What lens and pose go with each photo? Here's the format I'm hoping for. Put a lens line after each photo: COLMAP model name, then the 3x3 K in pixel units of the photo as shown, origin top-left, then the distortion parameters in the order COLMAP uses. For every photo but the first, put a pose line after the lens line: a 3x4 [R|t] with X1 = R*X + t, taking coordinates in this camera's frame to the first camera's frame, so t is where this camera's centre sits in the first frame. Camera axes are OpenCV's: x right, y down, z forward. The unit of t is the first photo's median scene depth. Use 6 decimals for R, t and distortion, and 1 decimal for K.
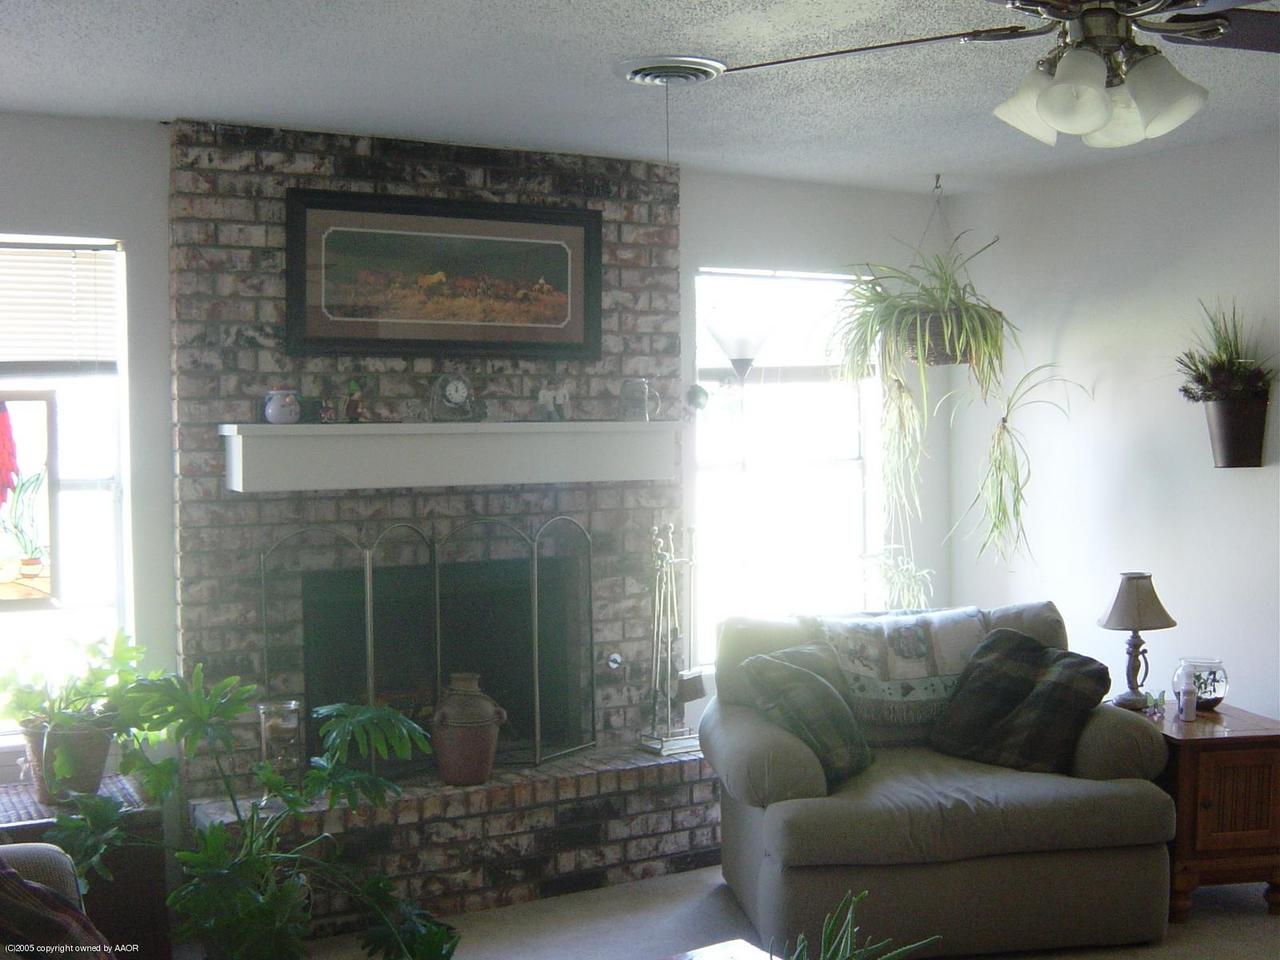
lens RADIAL K [[1480.2, 0, 640.5], [0, 1480.2, 475.2], [0, 0, 1]] dist [-0.139657, 0.000000]
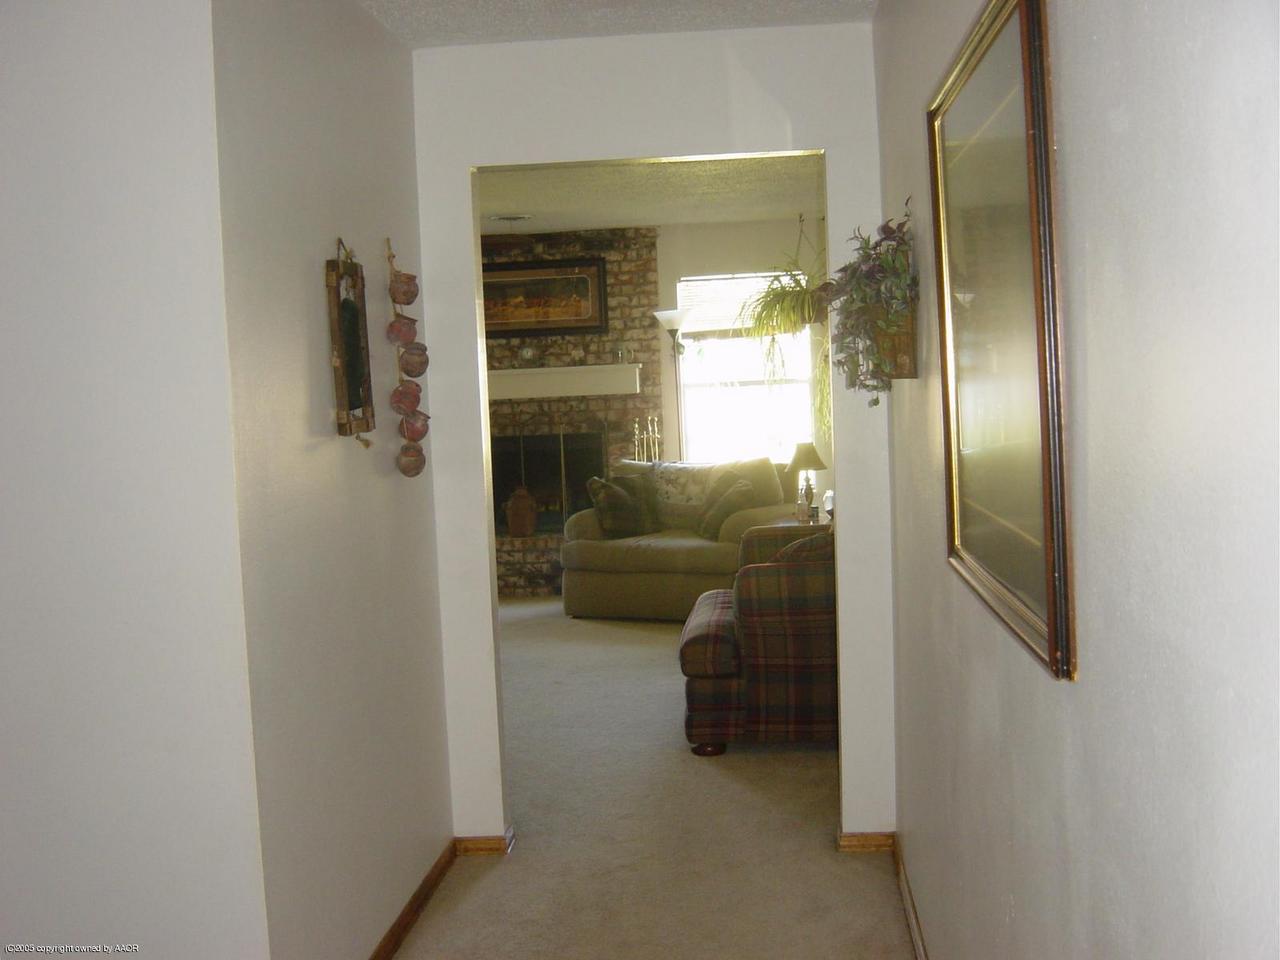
lens RADIAL K [[1480.2, 0, 639.7], [0, 1480.2, 481.5], [0, 0, 1]] dist [-0.139657, 0.000000]
pose [[0.800151, 0.019814, -0.599472, 1.192880], [0.017264, 0.998279, 0.056039, 0.009690], [0.599551, -0.055189, 0.798432, -0.558830]]
